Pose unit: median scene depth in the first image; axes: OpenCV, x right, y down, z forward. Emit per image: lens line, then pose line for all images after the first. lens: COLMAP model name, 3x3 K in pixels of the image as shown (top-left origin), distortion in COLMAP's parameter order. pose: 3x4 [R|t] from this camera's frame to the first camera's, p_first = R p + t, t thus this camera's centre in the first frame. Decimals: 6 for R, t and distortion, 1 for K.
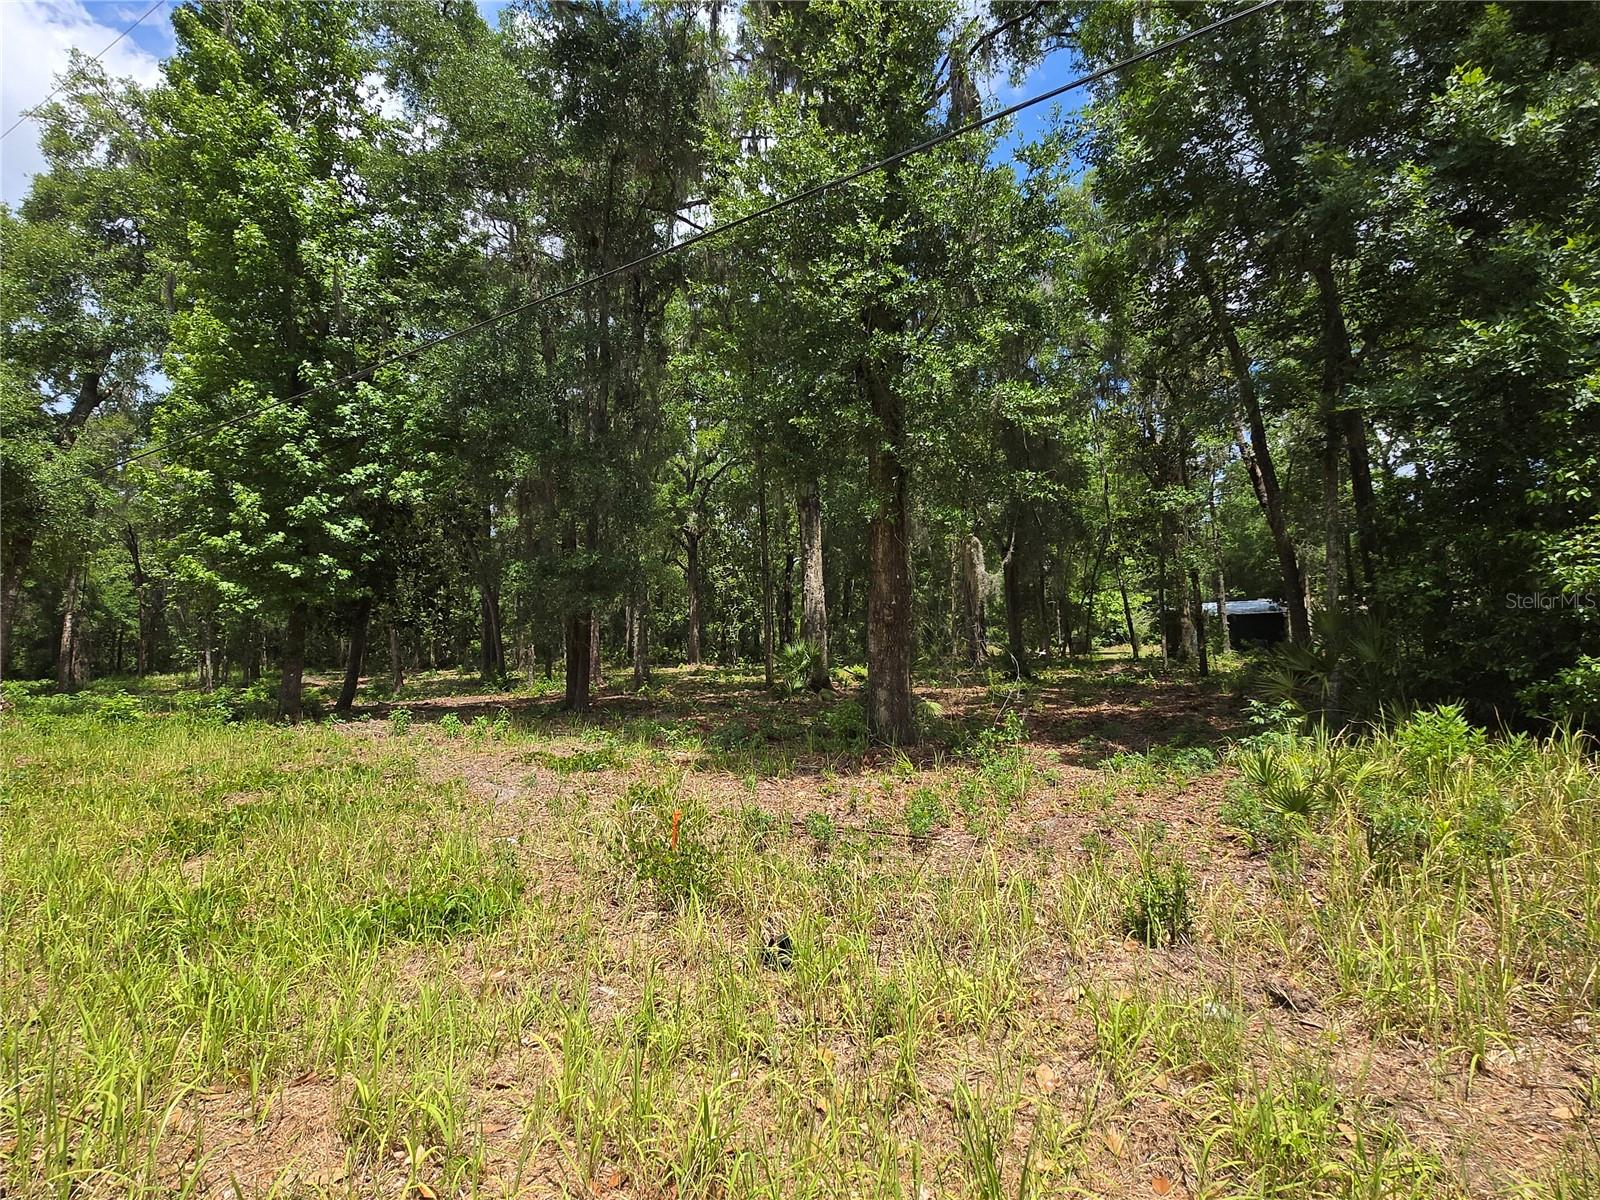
lens RADIAL K [[808.9, 0, 803.4], [0, 808.9, 600.7], [0, 0, 1]] dist [-0.001918, 0.001370]
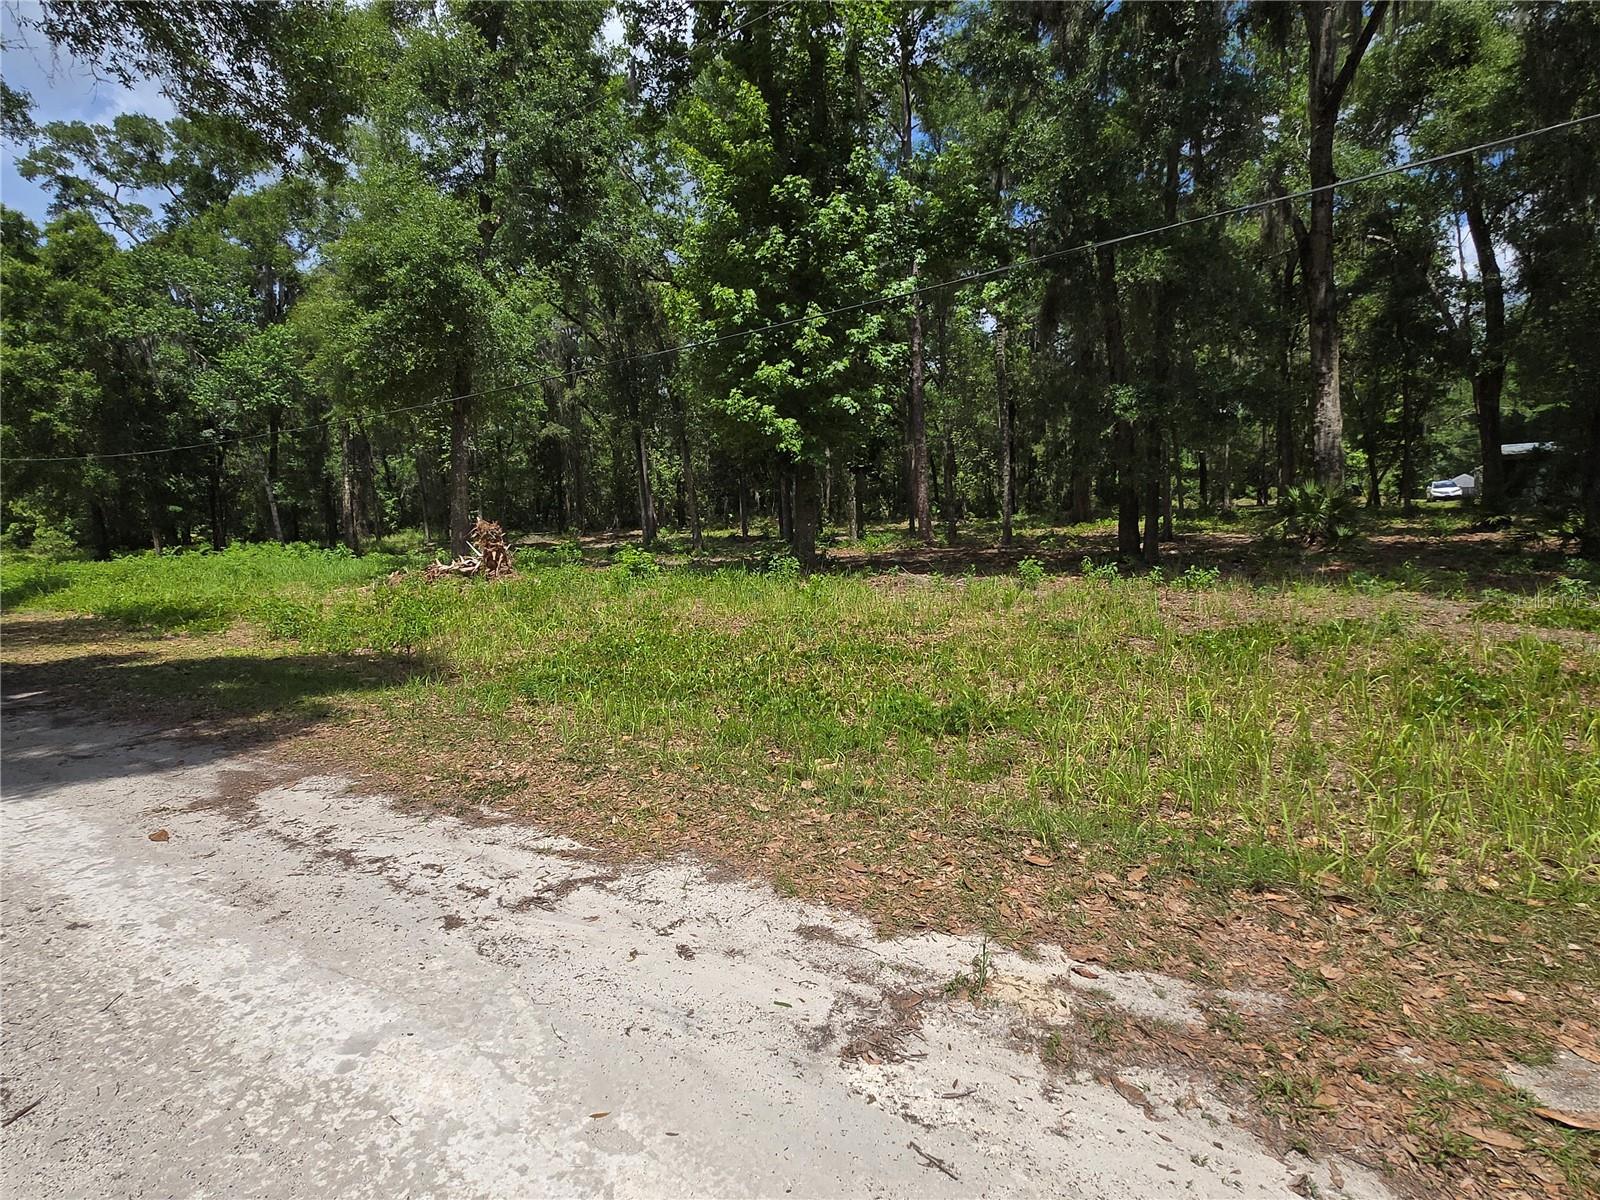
lens RADIAL K [[805.6, 0, 801.5], [0, 805.6, 599.6], [0, 0, 1]] dist [-0.001346, 0.002346]
pose [[0.994077, -0.001730, -0.108663, -0.576884], [0.020309, 0.985217, 0.170103, 0.021054], [0.106762, -0.171302, 0.979417, 0.098049]]
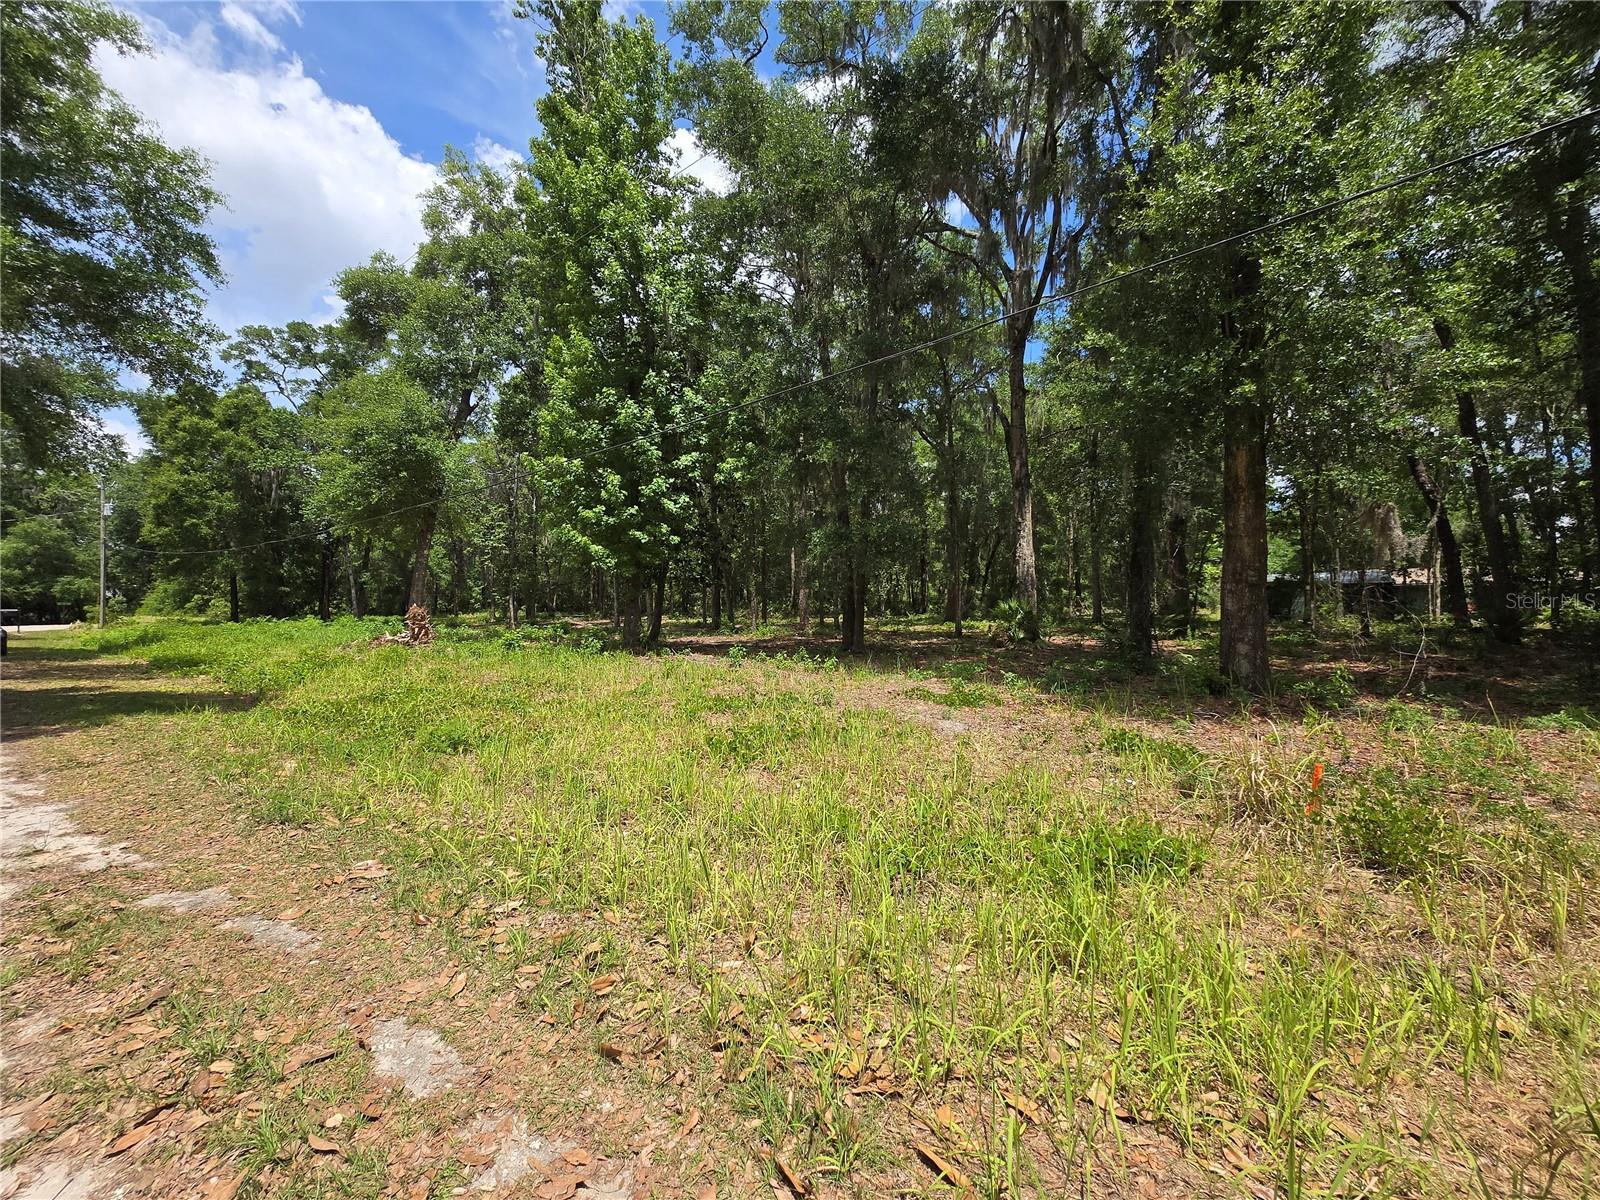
lens RADIAL K [[628.2, 0, 796.8], [0, 628.2, 594.7], [0, 0, 1]] dist [0.000887, -0.000160]
pose [[0.988926, 0.018042, -0.147306, -0.234977], [-0.011528, 0.998922, 0.044957, 0.007339], [0.147958, -0.042762, 0.988069, 0.044964]]
